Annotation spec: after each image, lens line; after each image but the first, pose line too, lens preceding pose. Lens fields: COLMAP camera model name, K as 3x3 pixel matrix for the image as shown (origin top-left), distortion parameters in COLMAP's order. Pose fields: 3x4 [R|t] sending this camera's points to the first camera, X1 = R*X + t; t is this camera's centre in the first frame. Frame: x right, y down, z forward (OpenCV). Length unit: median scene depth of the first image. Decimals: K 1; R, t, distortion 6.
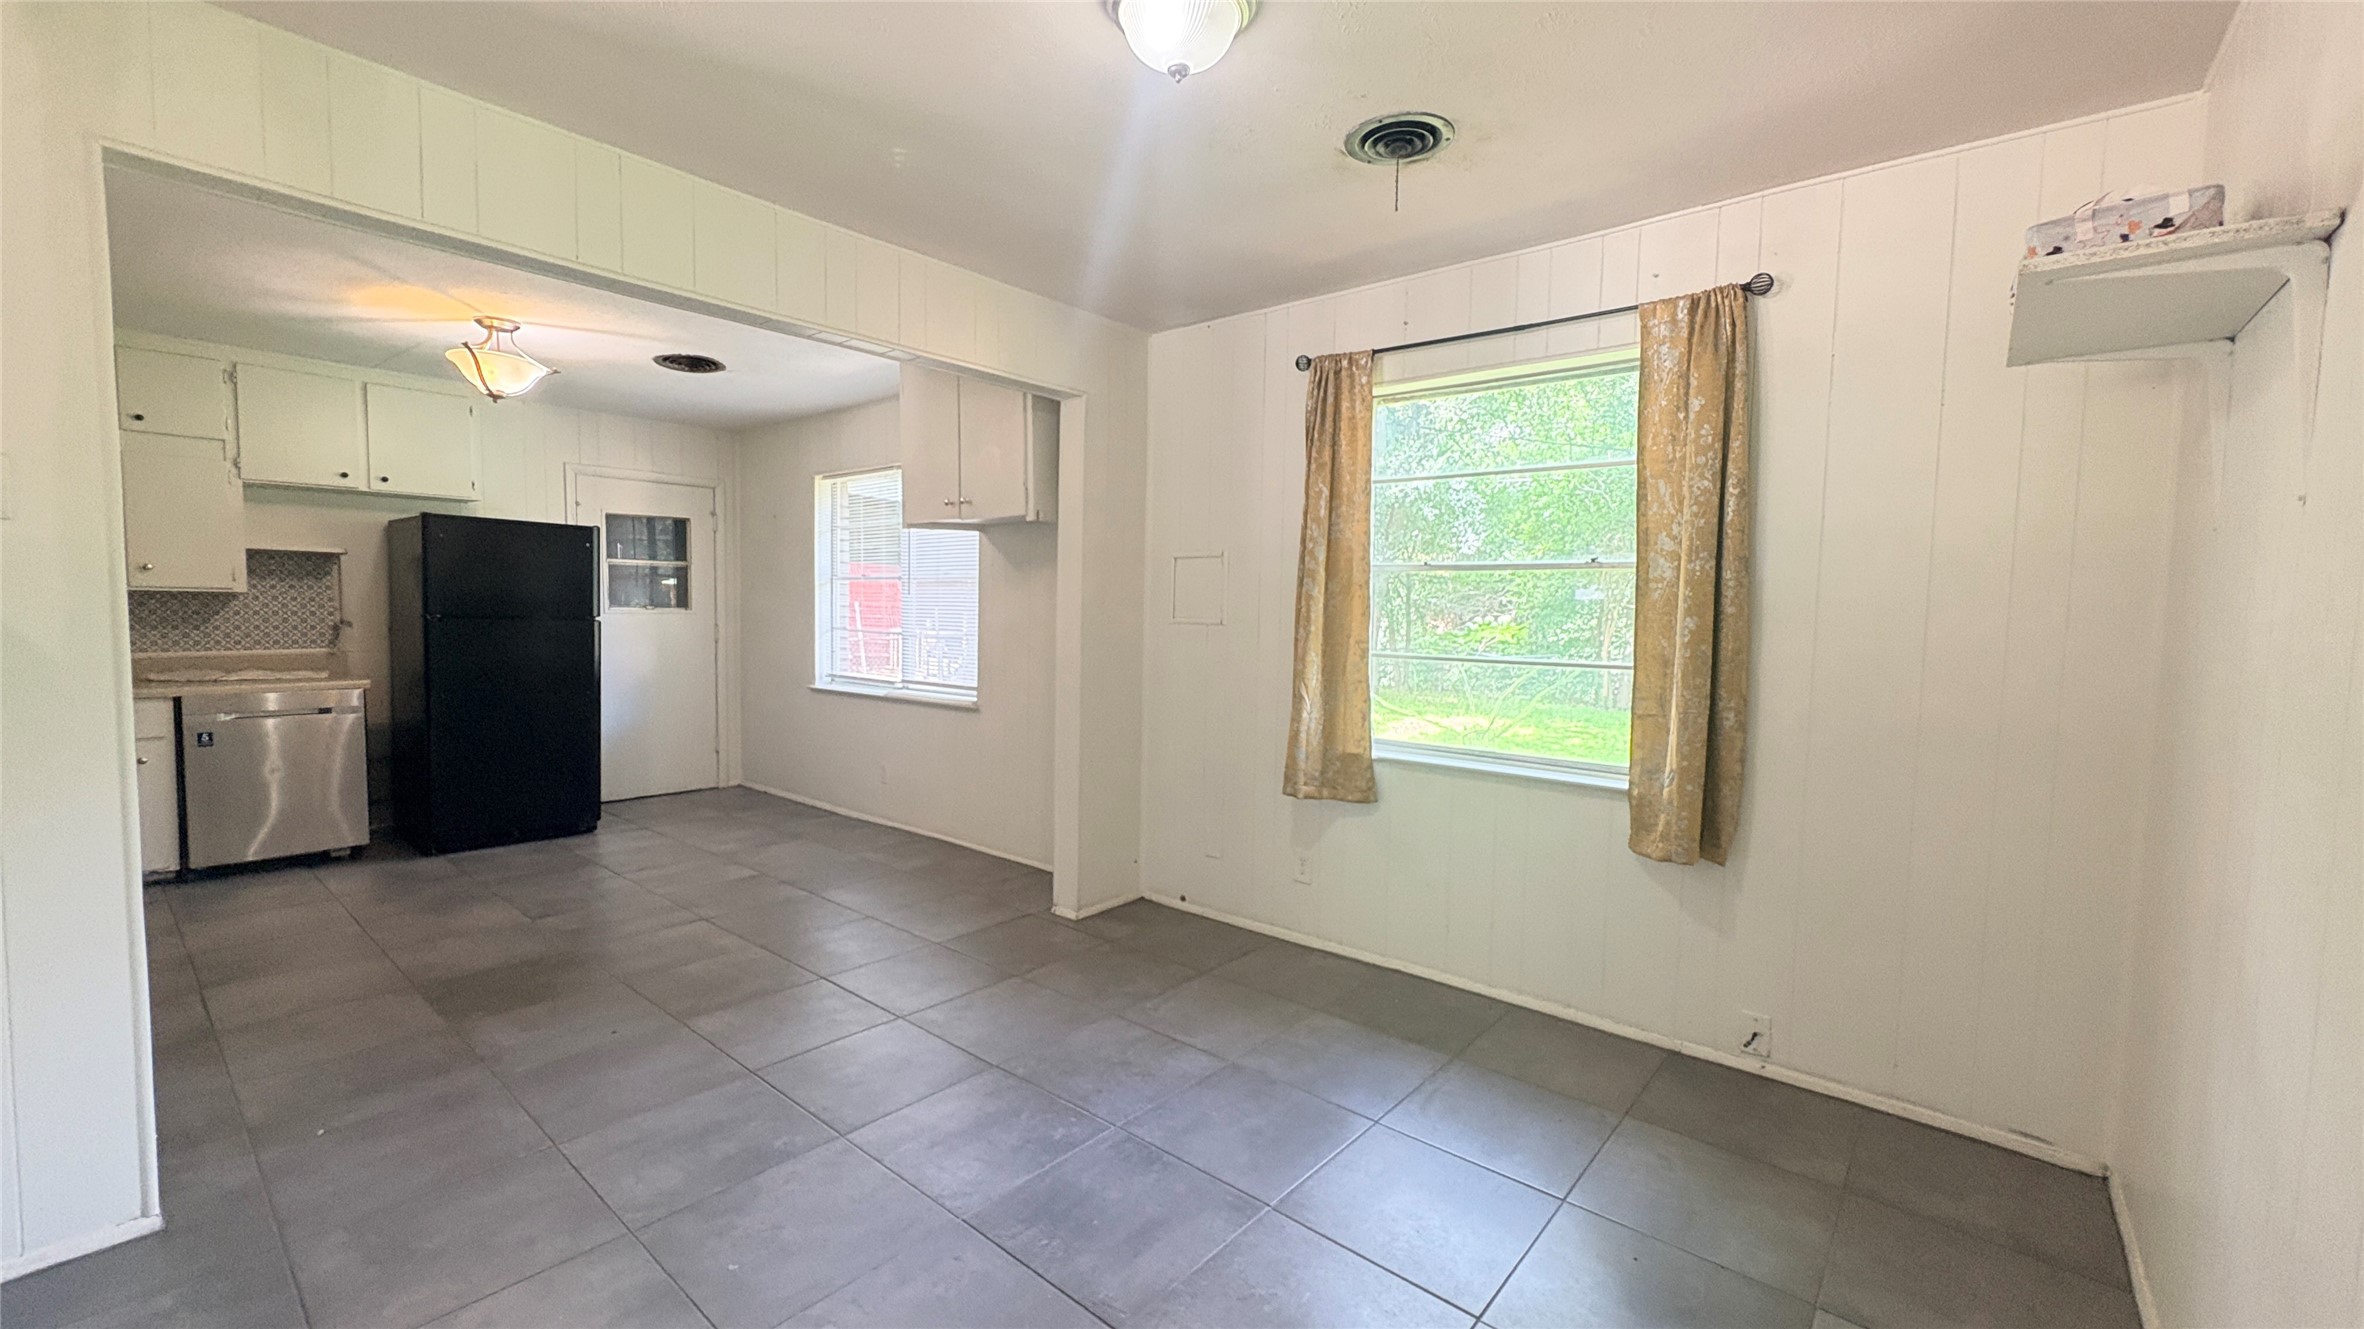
lens RADIAL K [[937.1, 0, 1180.9], [0, 937.1, 662.6], [0, 0, 1]] dist [0.001200, 0.000037]
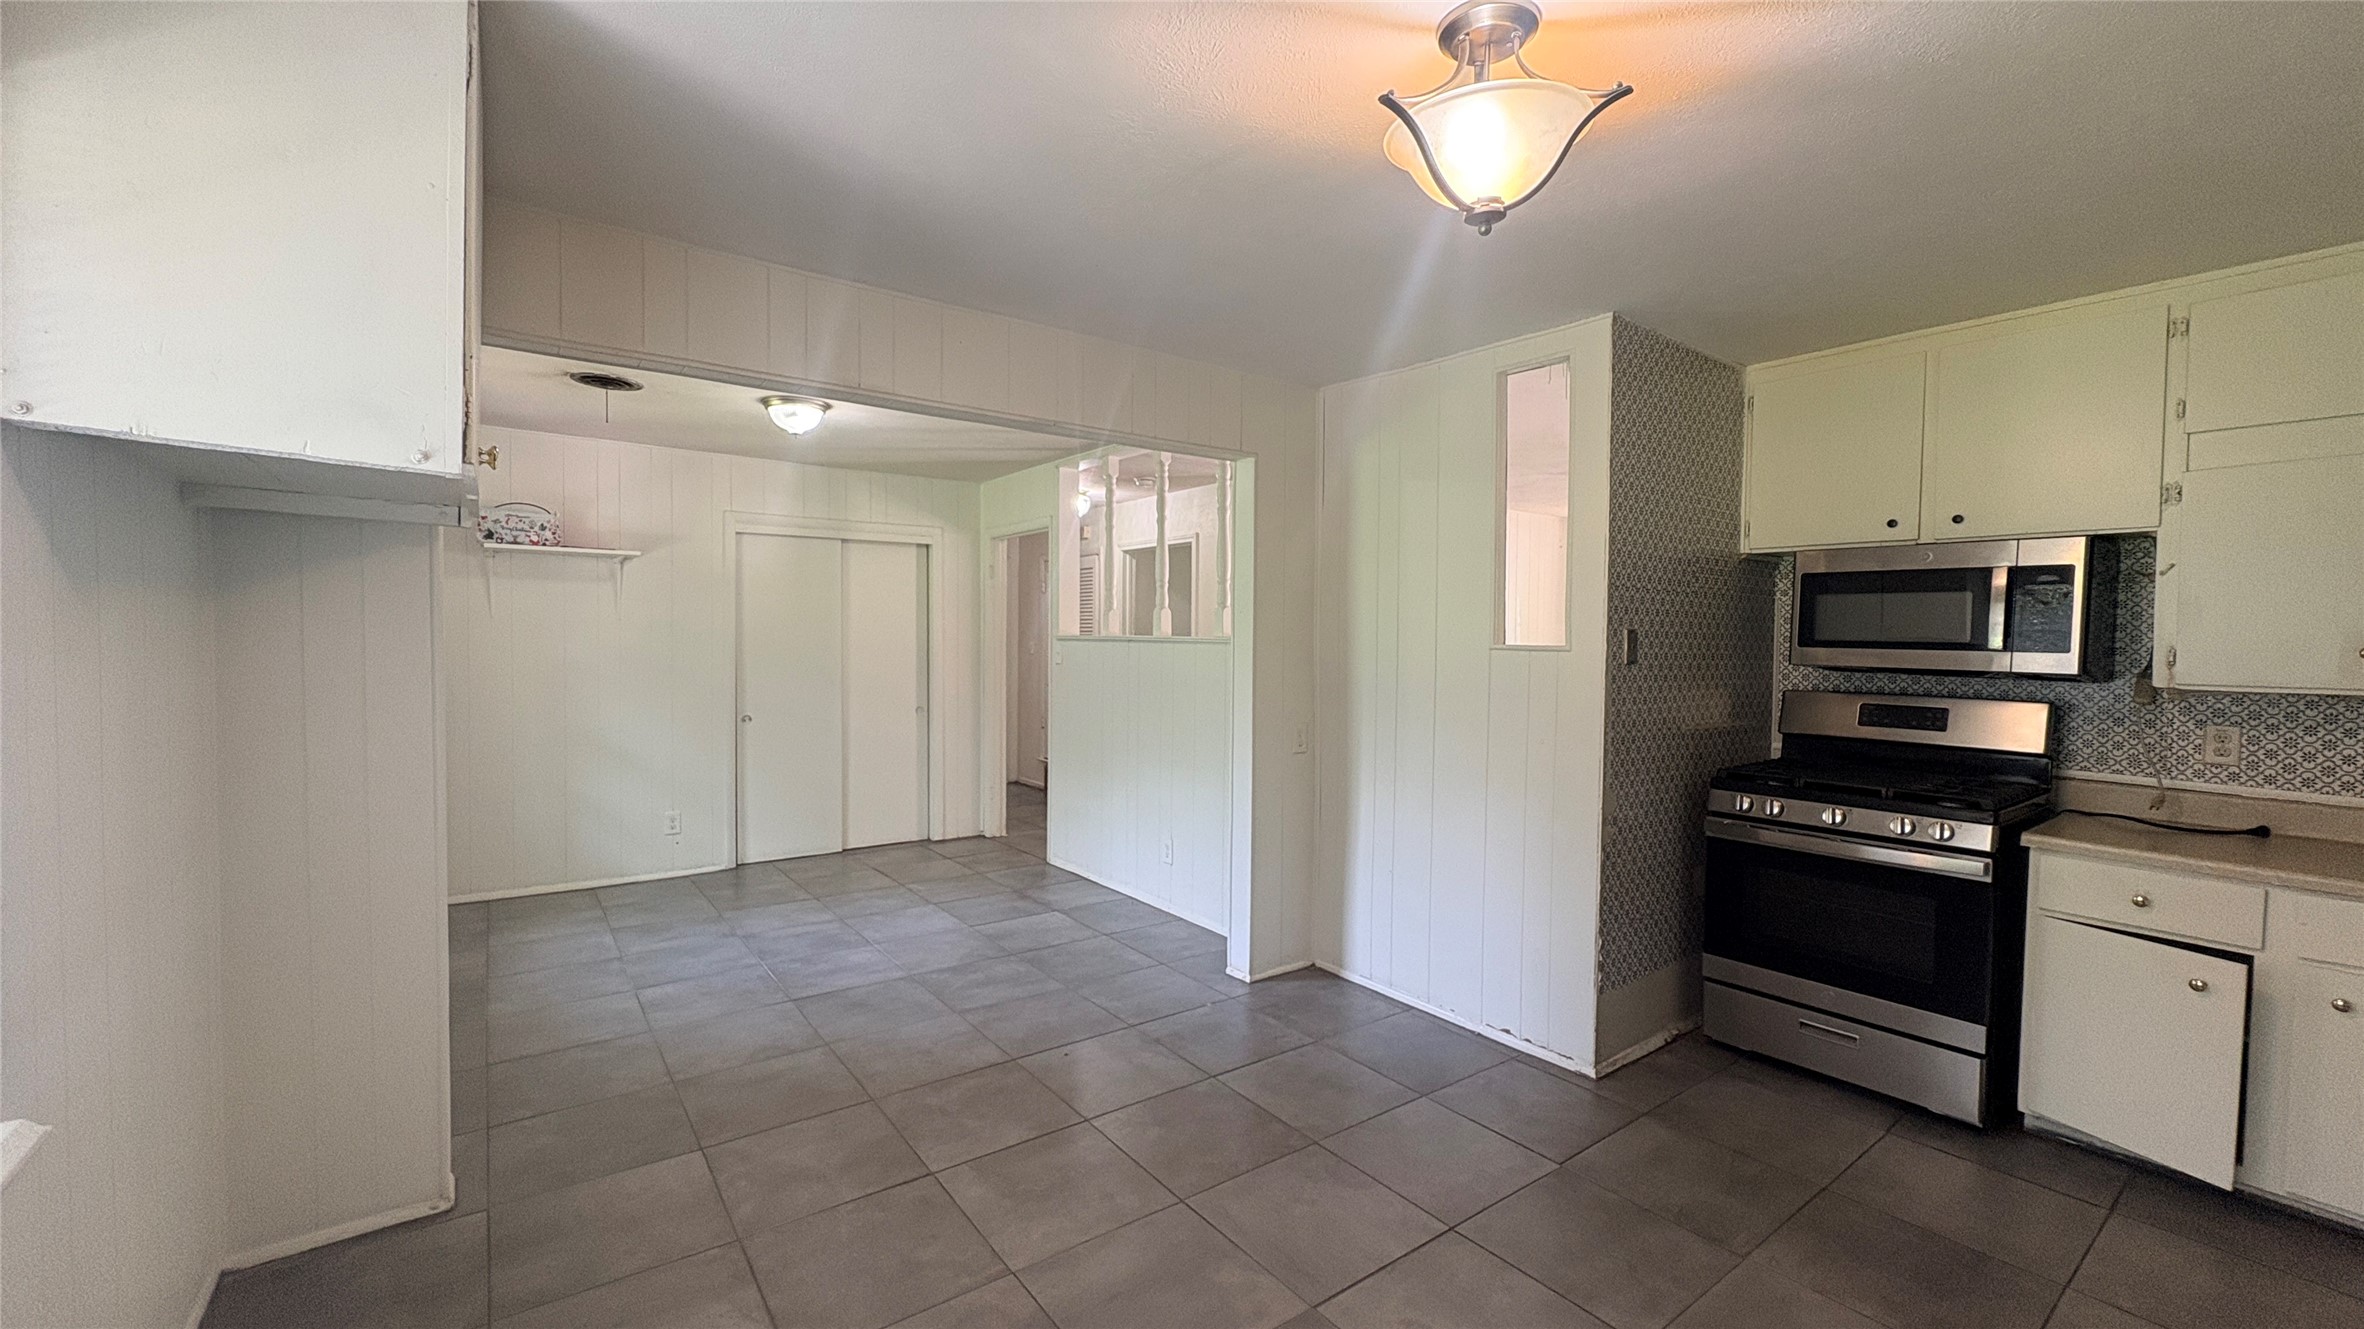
lens RADIAL K [[937.1, 0, 1180.2], [0, 937.1, 667.6], [0, 0, 1]] dist [0.001200, 0.000037]
pose [[-0.972391, -0.034607, 0.230778, -0.598424], [-0.012592, 0.995283, 0.096196, -0.108162], [-0.233019, 0.090634, -0.968240, 1.229410]]
